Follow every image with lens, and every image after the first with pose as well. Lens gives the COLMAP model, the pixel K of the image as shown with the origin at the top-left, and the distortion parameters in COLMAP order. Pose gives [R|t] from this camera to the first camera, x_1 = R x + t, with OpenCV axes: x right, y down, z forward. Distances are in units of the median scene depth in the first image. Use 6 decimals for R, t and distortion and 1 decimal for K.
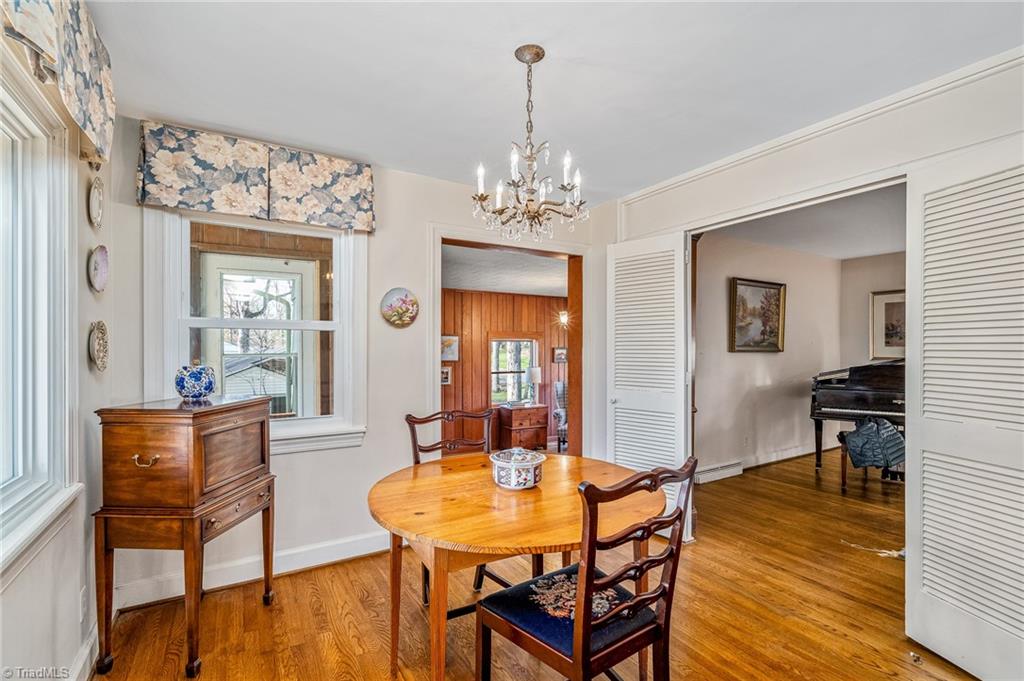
lens RADIAL K [[465.1, 0, 512.9], [0, 465.1, 352.1], [0, 0, 1]] dist [-0.001540, -0.000119]
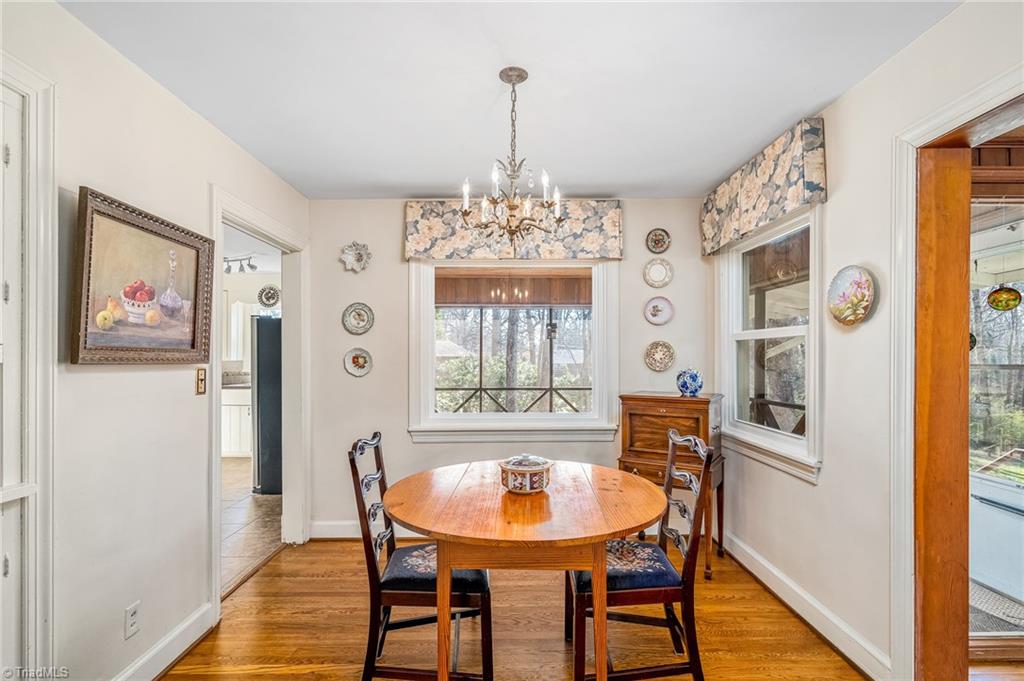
lens RADIAL K [[465.1, 0, 512.9], [0, 465.1, 352.1], [0, 0, 1]] dist [-0.001540, -0.000119]
pose [[-0.517200, -0.001999, -0.855862, 0.619871], [-0.004679, 0.999989, 0.000492, -0.015860], [0.855852, 0.004259, -0.517204, 1.025596]]
